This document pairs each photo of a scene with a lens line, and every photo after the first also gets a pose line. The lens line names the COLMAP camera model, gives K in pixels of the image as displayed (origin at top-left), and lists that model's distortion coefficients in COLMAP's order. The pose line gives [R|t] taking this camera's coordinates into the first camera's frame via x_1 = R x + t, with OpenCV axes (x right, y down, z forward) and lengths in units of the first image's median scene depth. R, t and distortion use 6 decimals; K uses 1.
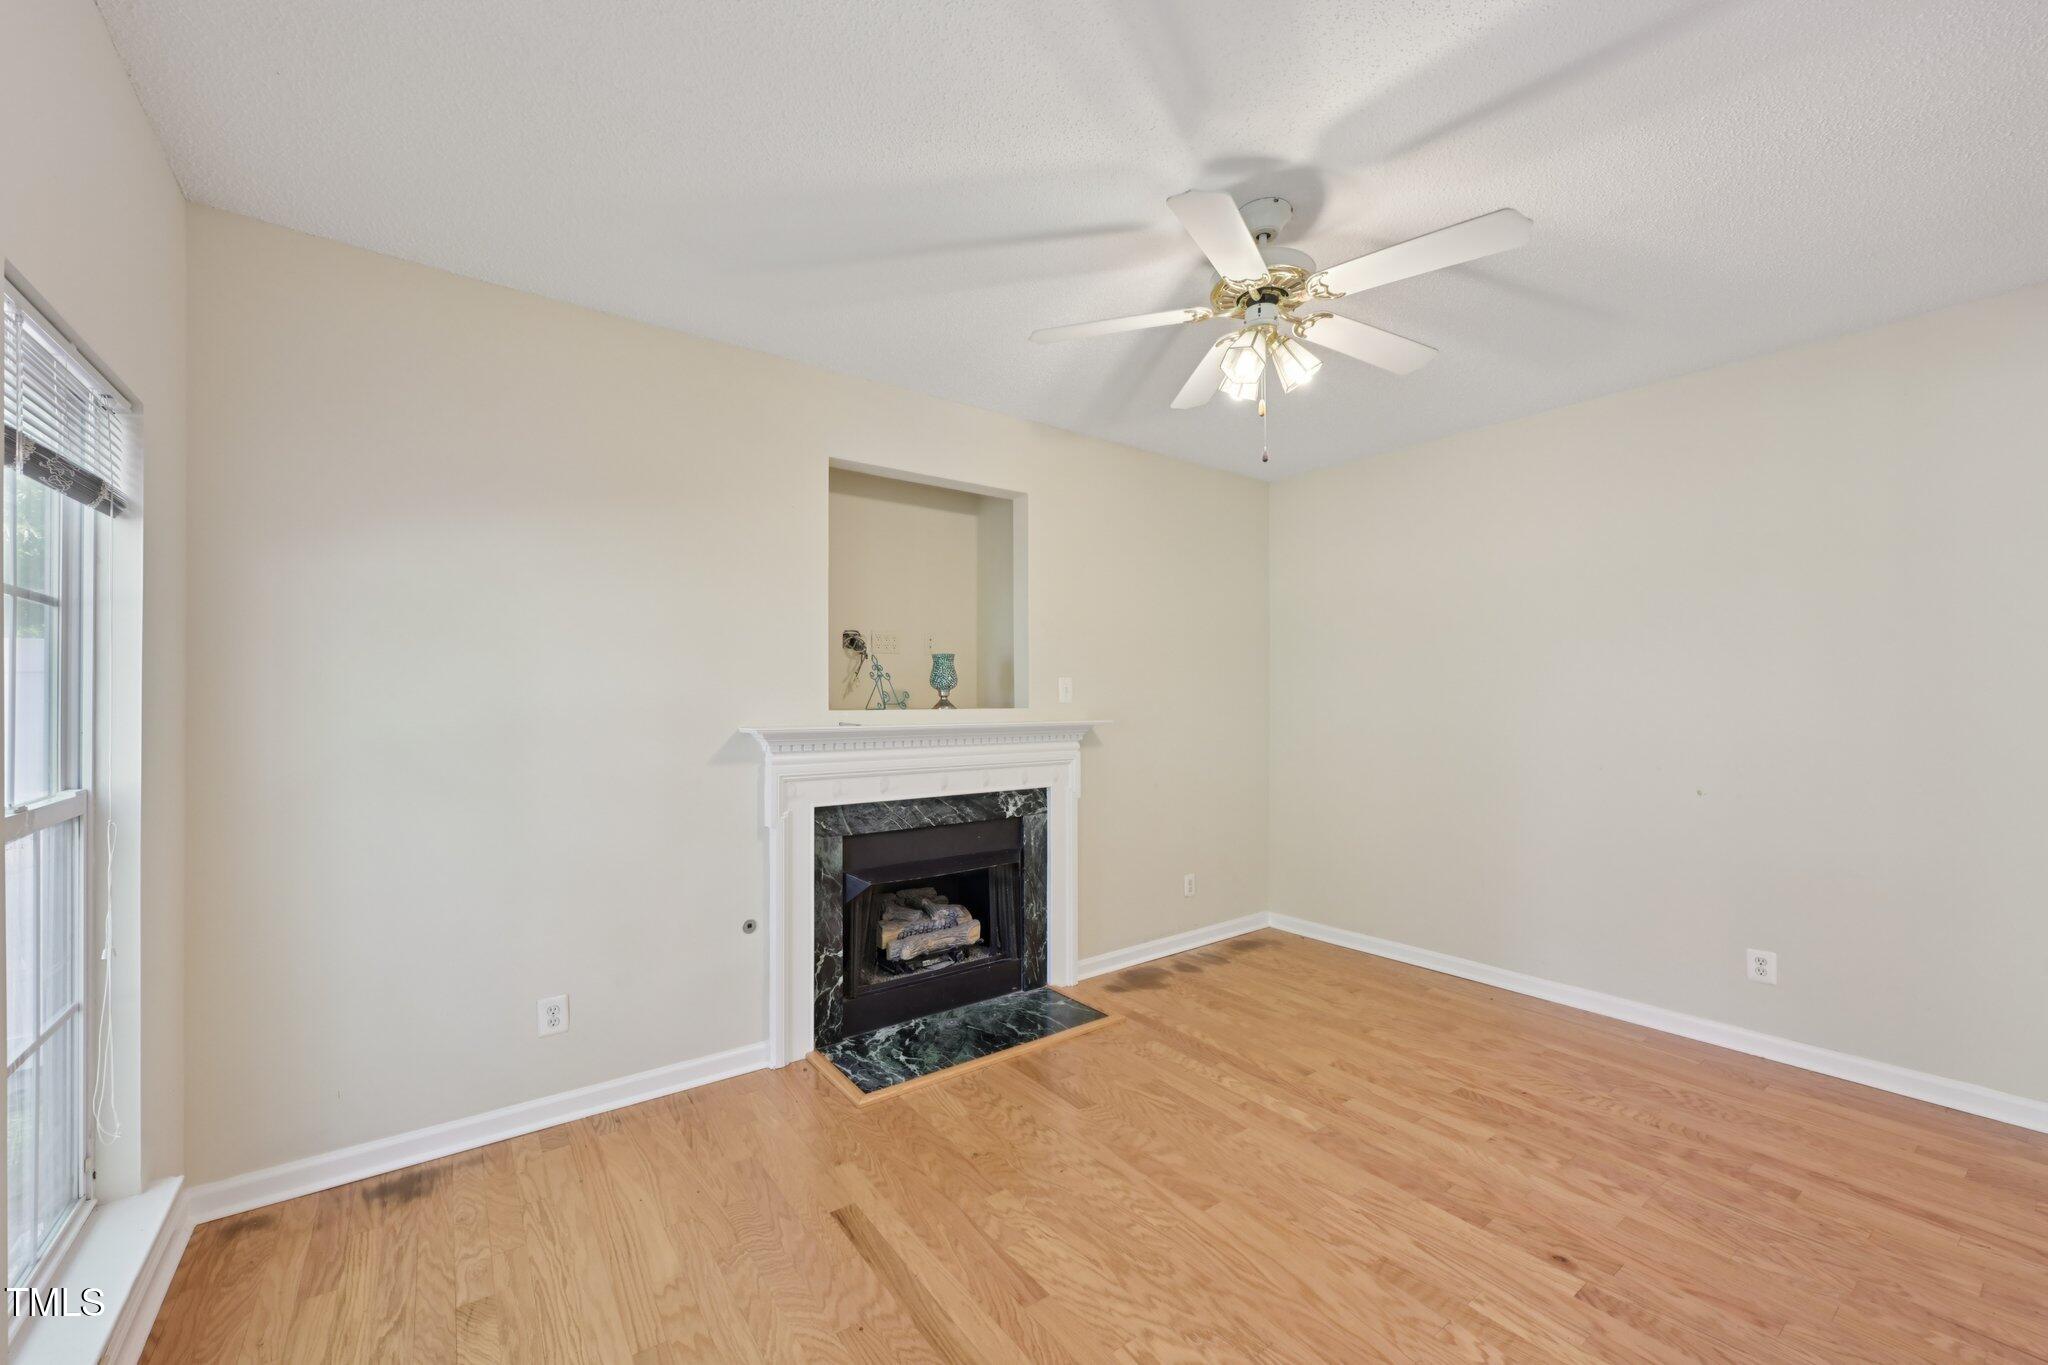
lens RADIAL K [[811.4, 0, 1024.3], [0, 811.4, 691.5], [0, 0, 1]] dist [-0.000364, -0.000009]
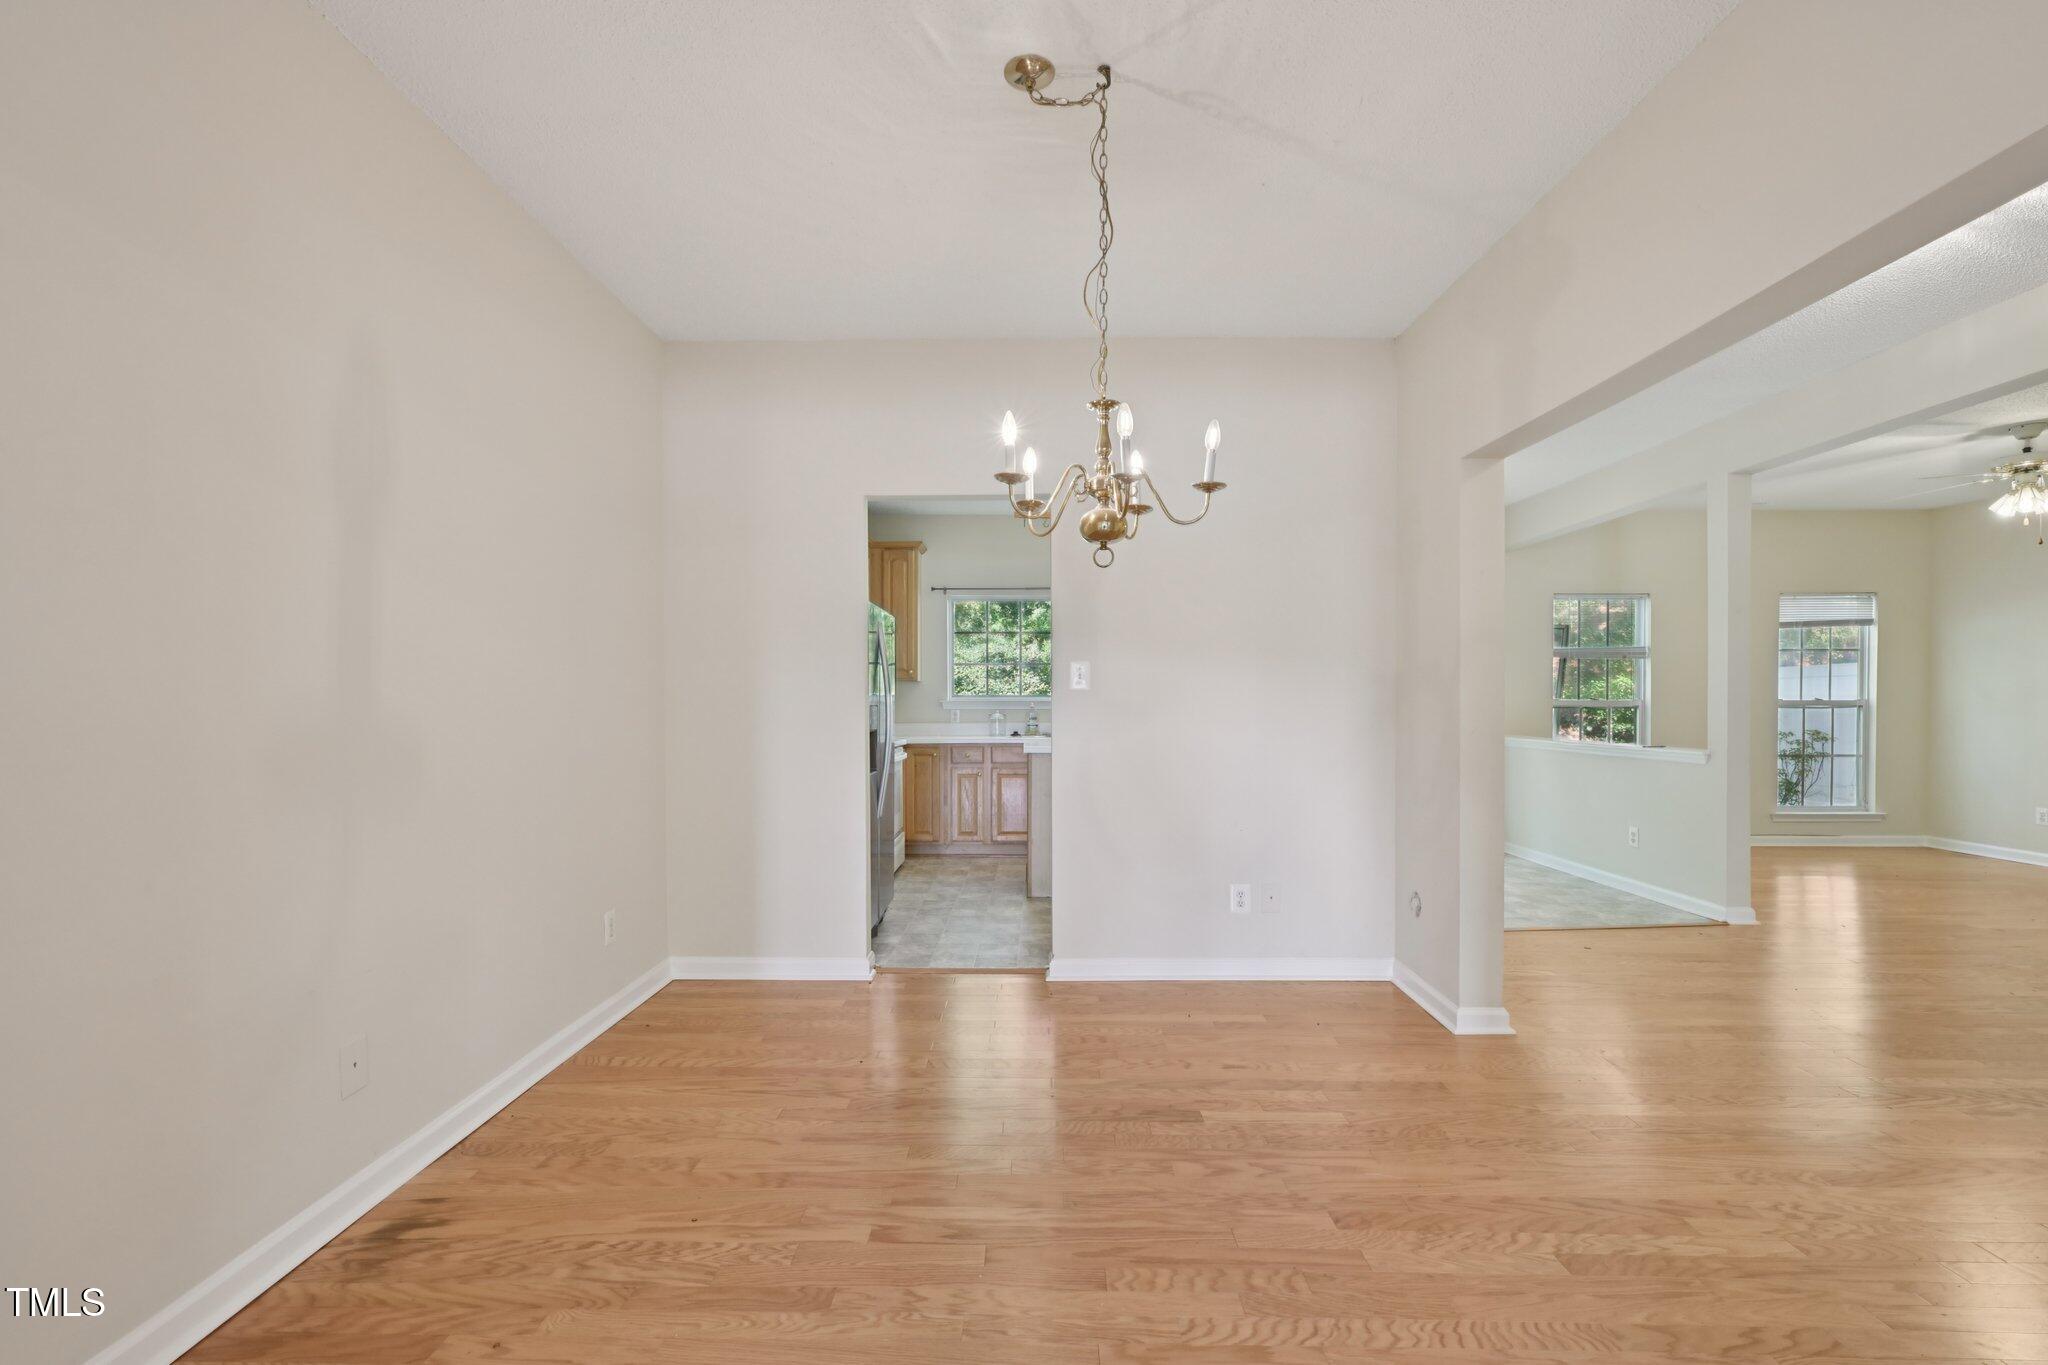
lens RADIAL K [[922.1, 0, 1021.3], [0, 922.1, 710.3], [0, 0, 1]] dist [-0.002328, 0.000879]
pose [[-0.613445, 0.008528, -0.789692, 2.507549], [0.006697, 0.999962, 0.005596, 0.066500], [0.789709, -0.001856, -0.613479, 0.284389]]
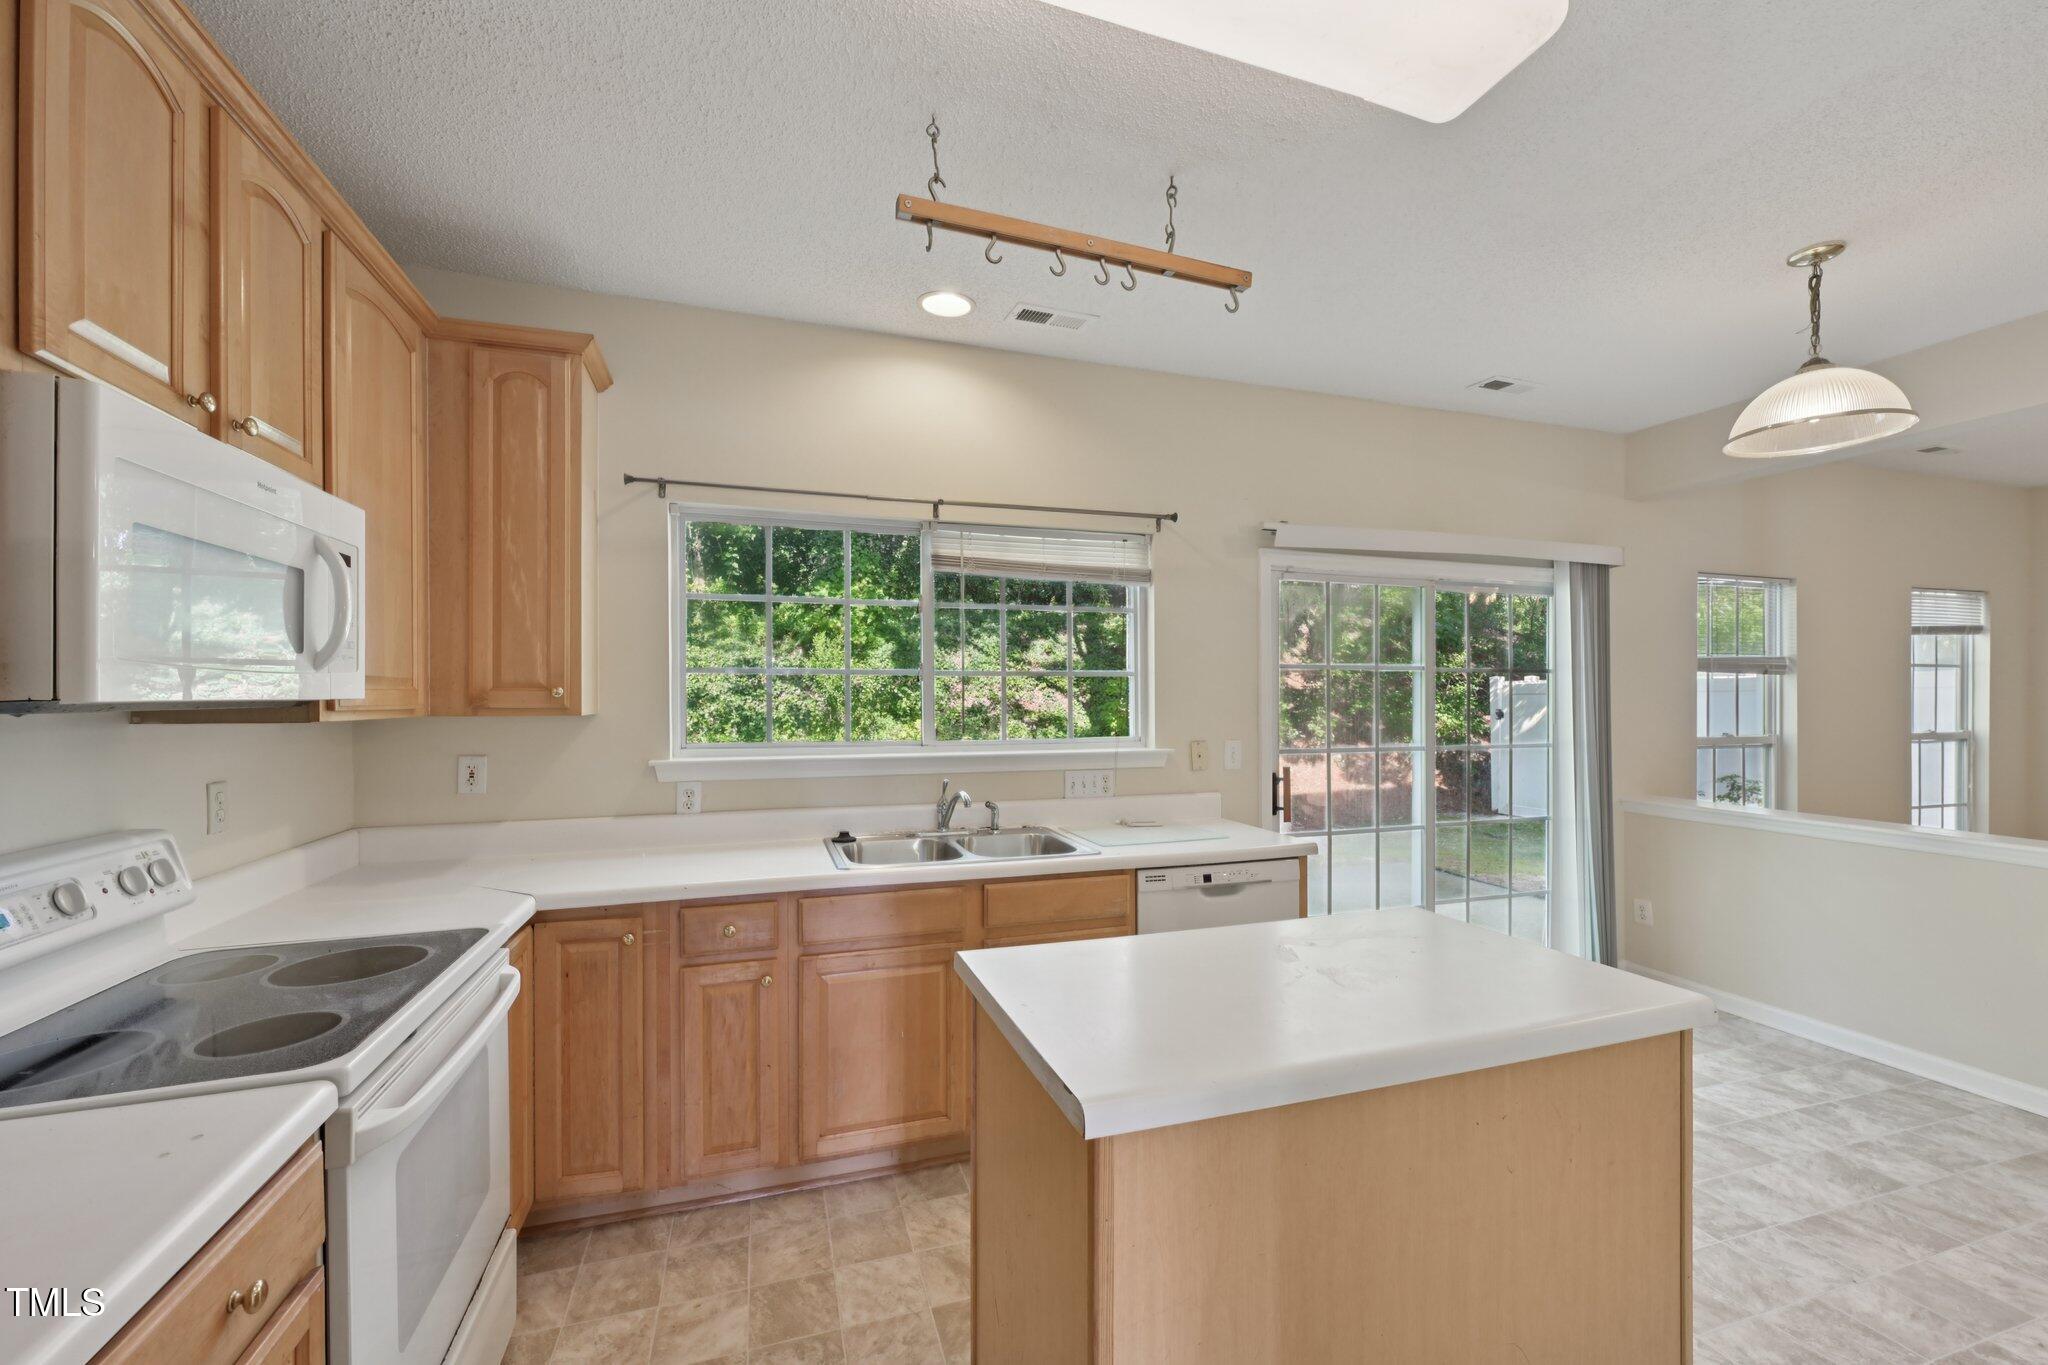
lens RADIAL K [[811.4, 0, 1024.4], [0, 811.4, 701.0], [0, 0, 1]] dist [-0.000364, -0.000009]
pose [[-0.309995, 0.007678, -0.950707, 1.387586], [0.004846, 0.999967, 0.006496, -0.014790], [0.950726, -0.002593, -0.310022, -0.750325]]
